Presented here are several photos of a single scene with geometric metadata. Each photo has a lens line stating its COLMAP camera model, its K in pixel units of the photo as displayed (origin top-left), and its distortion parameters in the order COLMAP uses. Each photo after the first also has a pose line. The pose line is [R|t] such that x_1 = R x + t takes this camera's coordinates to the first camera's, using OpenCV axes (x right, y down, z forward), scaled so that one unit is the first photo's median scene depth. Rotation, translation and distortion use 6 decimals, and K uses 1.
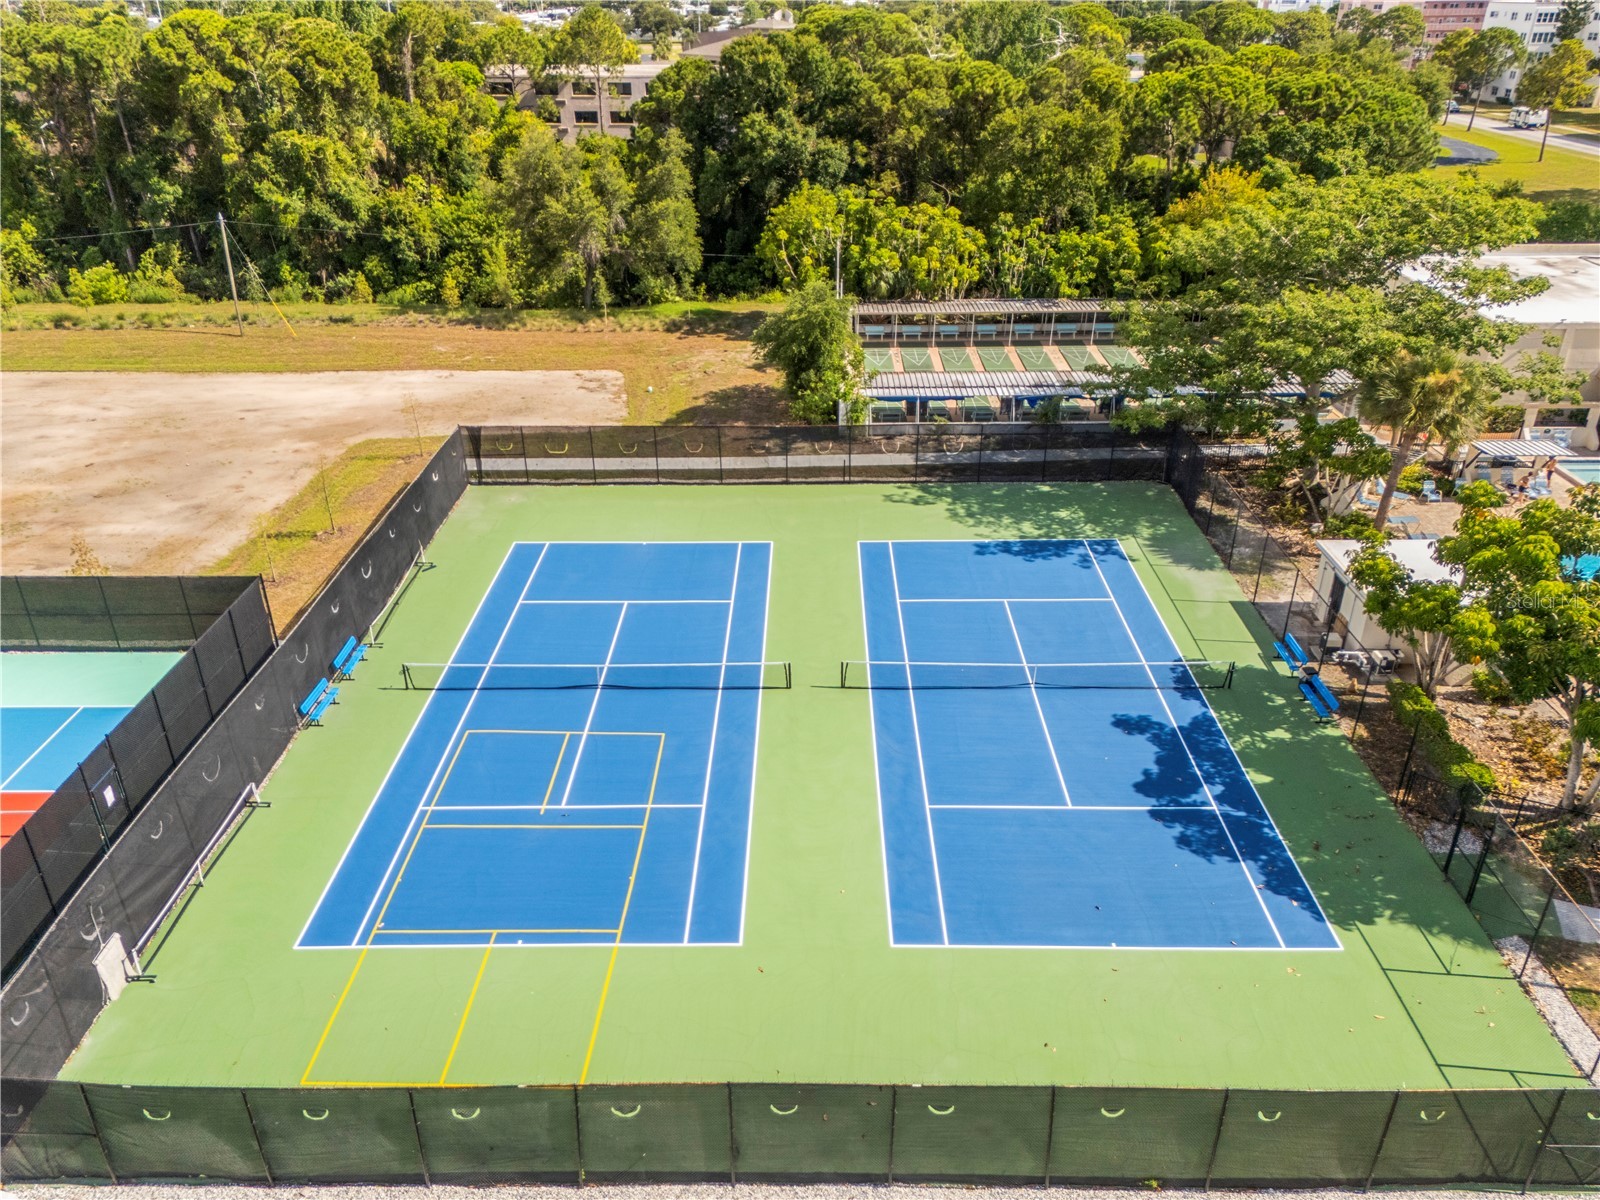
lens RADIAL K [[1169.6, 0, 799.4], [0, 1169.6, 605.6], [0, 0, 1]] dist [0.077850, -0.068709]
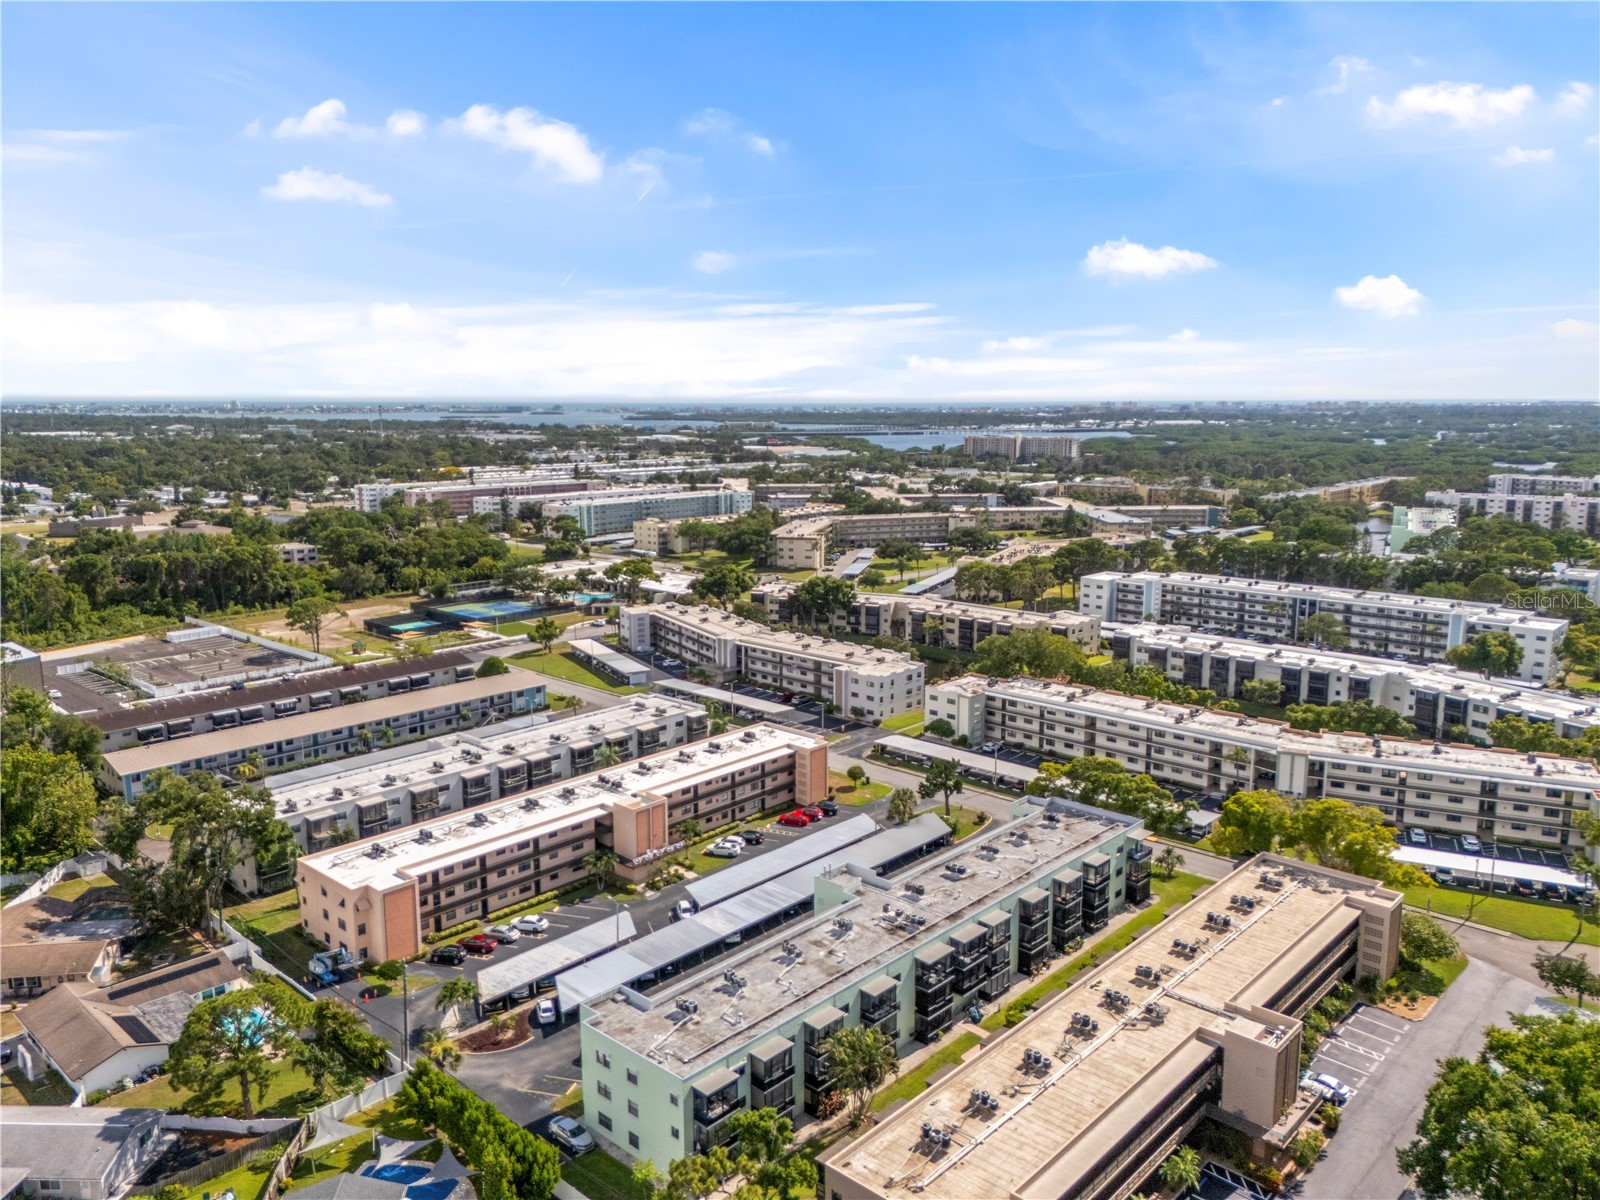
lens RADIAL K [[1169.6, 0, 799.4], [0, 1169.6, 605.6], [0, 0, 1]] dist [0.077850, -0.068709]
pose [[0.676922, -0.124603, 0.725432, -4.015945], [0.345258, 0.924168, -0.163432, 1.881829], [-0.650057, 0.361092, 0.668610, -5.347675]]
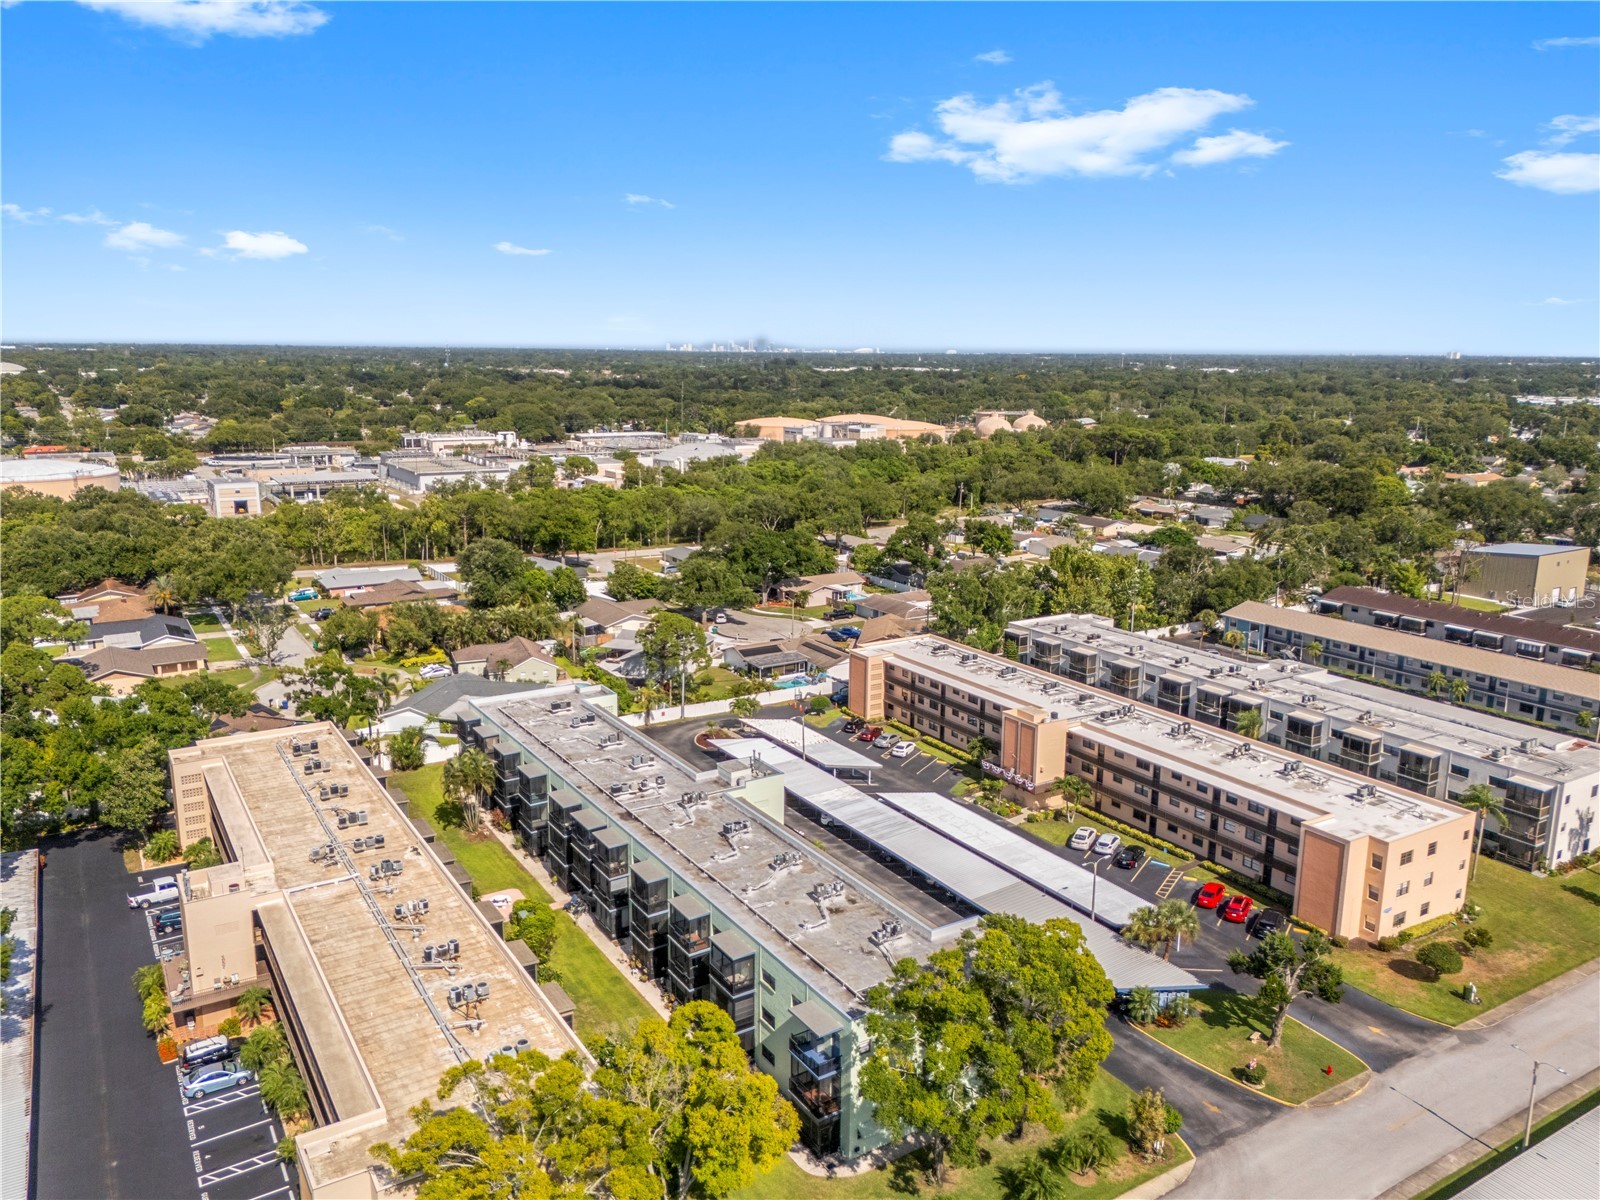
lens RADIAL K [[1169.6, 0, 799.4], [0, 1169.6, 605.6], [0, 0, 1]] dist [0.077850, -0.068709]
pose [[0.528370, 0.190090, -0.827461, -0.050488], [-0.409972, 0.910580, -0.052601, 1.832492], [0.743470, 0.367029, 0.559055, -4.722988]]
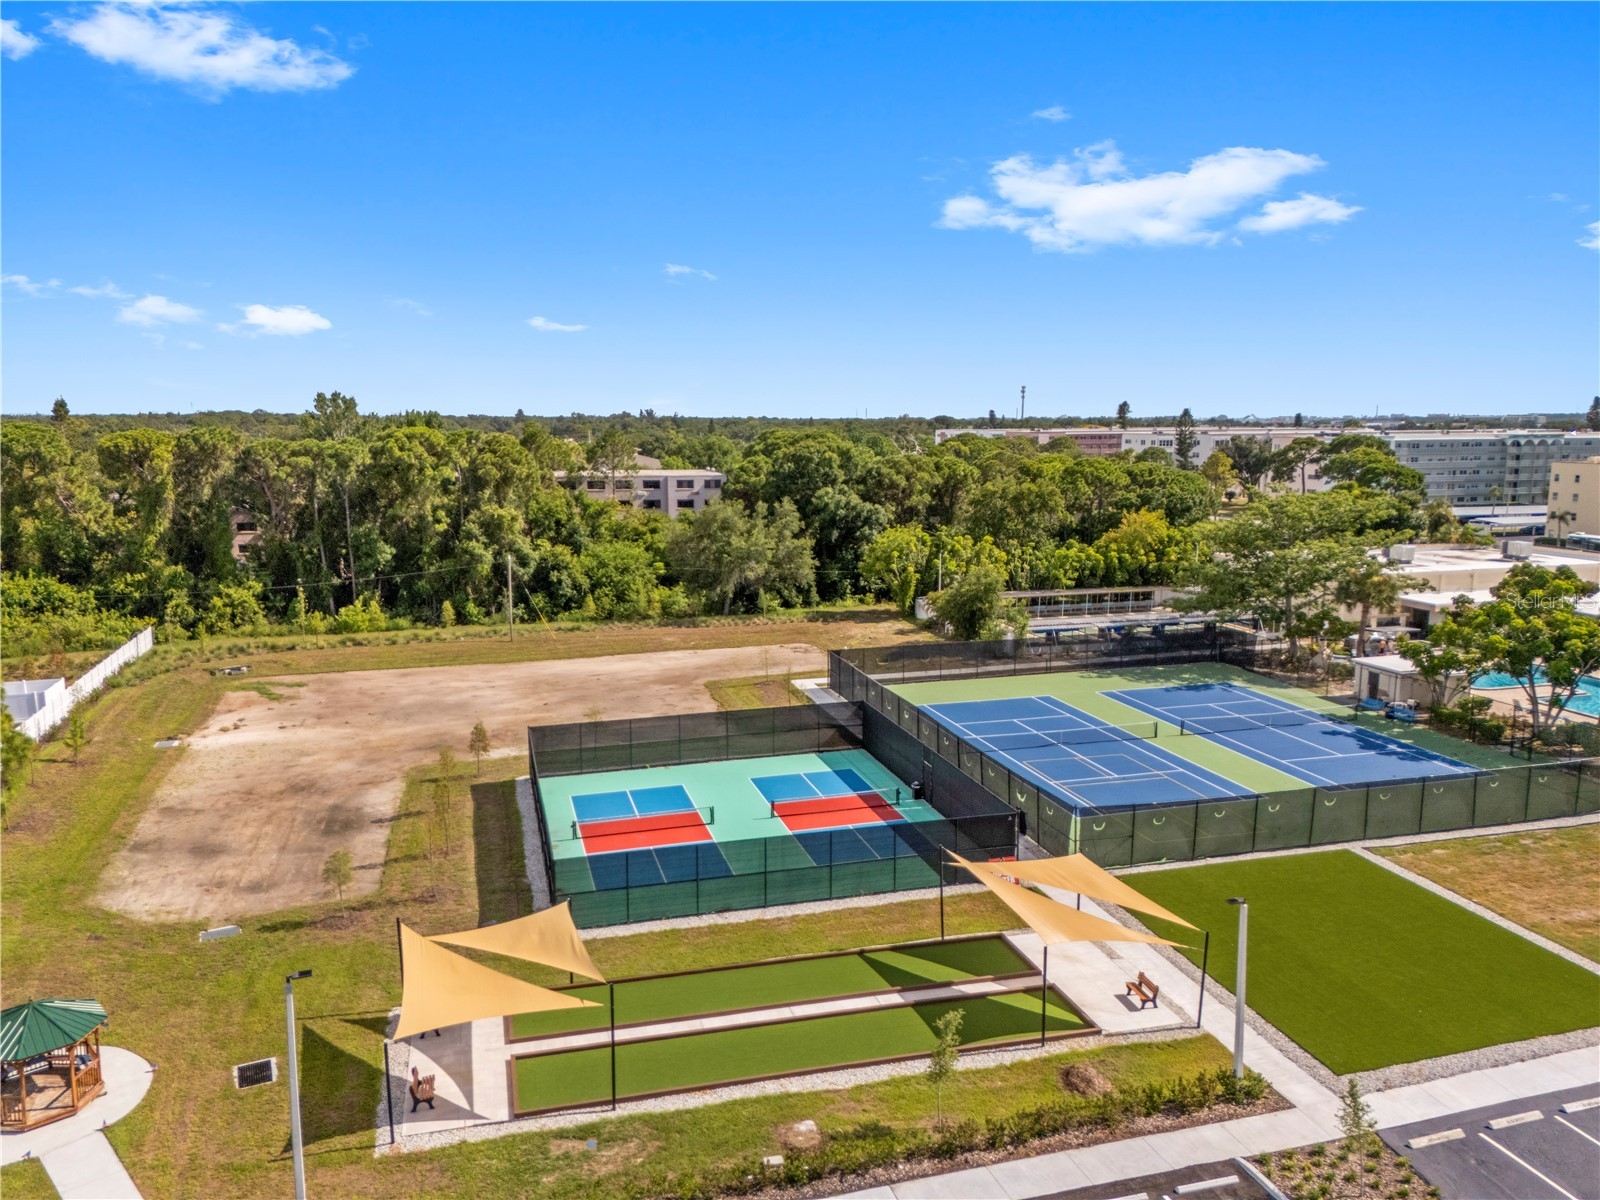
lens RADIAL K [[1169.6, 0, 799.4], [0, 1169.6, 605.6], [0, 0, 1]] dist [0.077850, -0.068709]
pose [[0.957953, -0.041829, 0.283858, -0.871631], [0.132377, 0.942163, -0.307904, 0.305895], [-0.254561, 0.332534, 0.908086, -0.493911]]
